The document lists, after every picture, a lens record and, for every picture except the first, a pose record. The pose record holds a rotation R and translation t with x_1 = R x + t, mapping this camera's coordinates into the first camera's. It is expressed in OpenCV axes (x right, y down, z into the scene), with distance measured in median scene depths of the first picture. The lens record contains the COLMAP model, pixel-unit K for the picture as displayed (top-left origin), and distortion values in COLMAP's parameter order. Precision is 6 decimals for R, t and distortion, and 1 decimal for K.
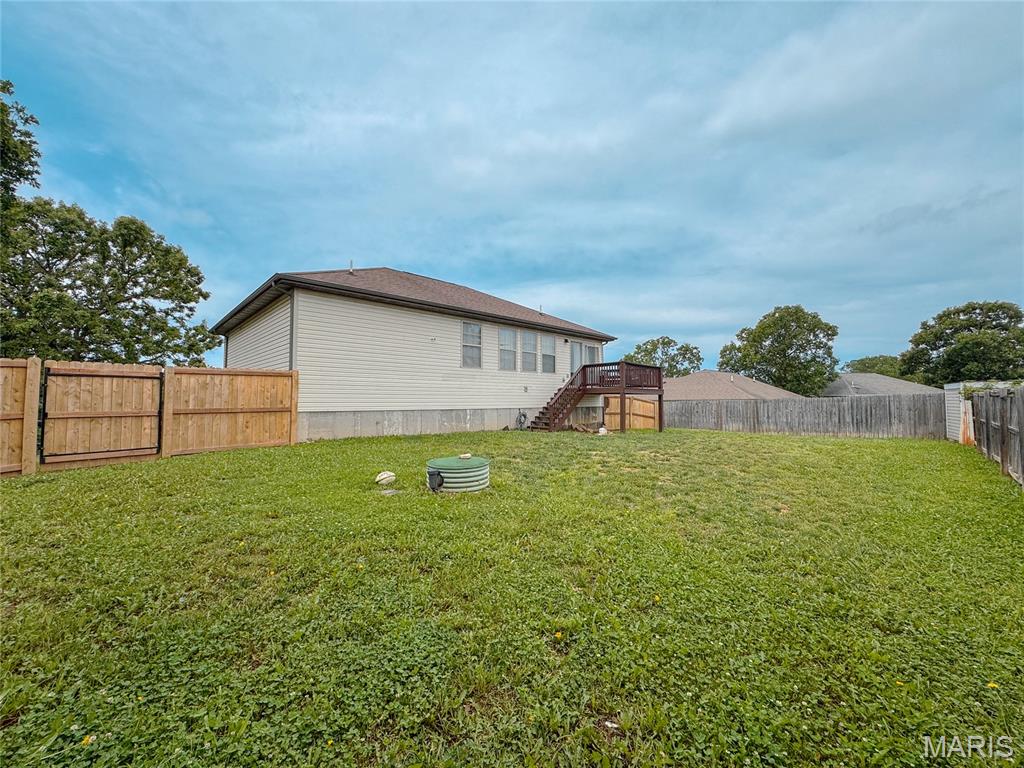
lens RADIAL K [[408.9, 0, 512.2], [0, 408.9, 382.4], [0, 0, 1]] dist [-0.002356, -0.000448]
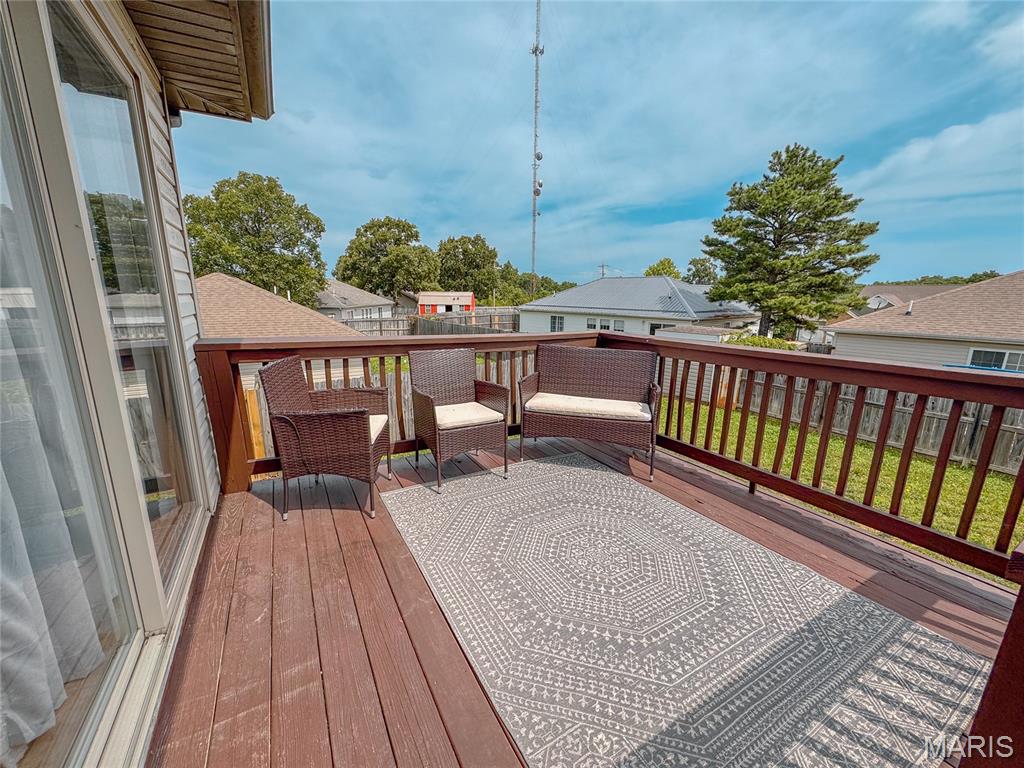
lens RADIAL K [[408.9, 0, 512.2], [0, 408.9, 382.4], [0, 0, 1]] dist [-0.002356, -0.000448]
pose [[0.249473, -0.205600, 0.946304, 0.050863], [-0.053369, 0.972798, 0.225425, -0.020981], [-0.966910, -0.106741, 0.231714, 0.314665]]
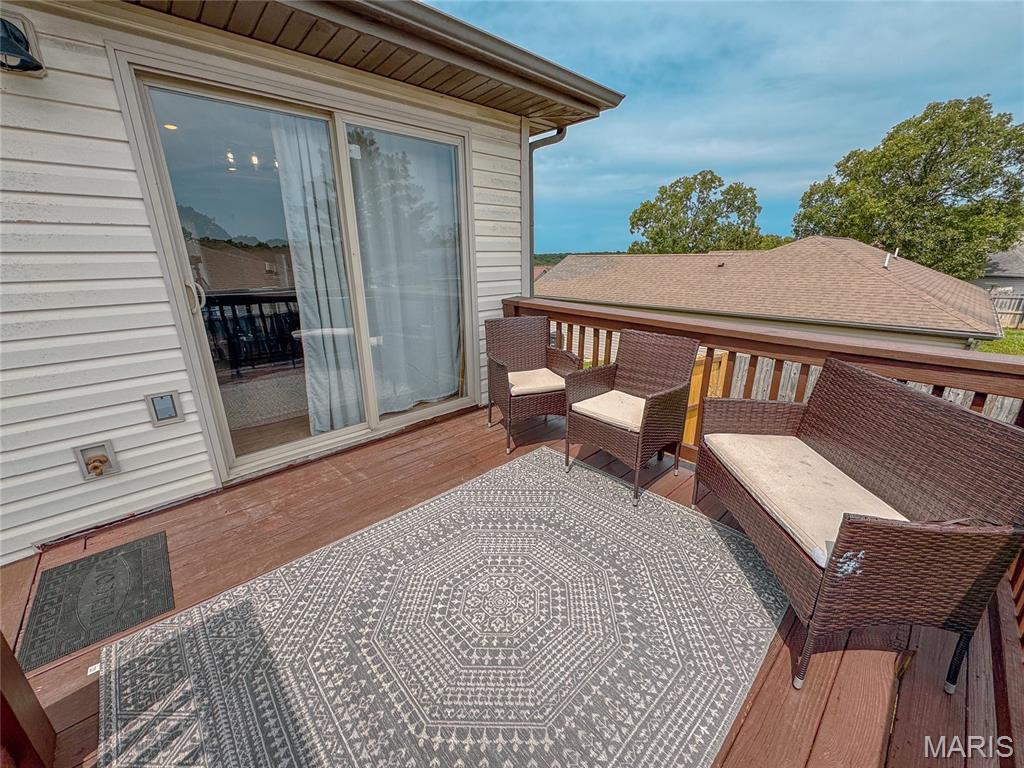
lens RADIAL K [[408.9, 0, 512.2], [0, 408.9, 382.4], [0, 0, 1]] dist [-0.002356, -0.000448]
pose [[0.999674, -0.004314, -0.025171, 0.086643], [0.012612, 0.940449, 0.339700, -0.023166], [0.022207, -0.339907, 0.940197, 0.291039]]
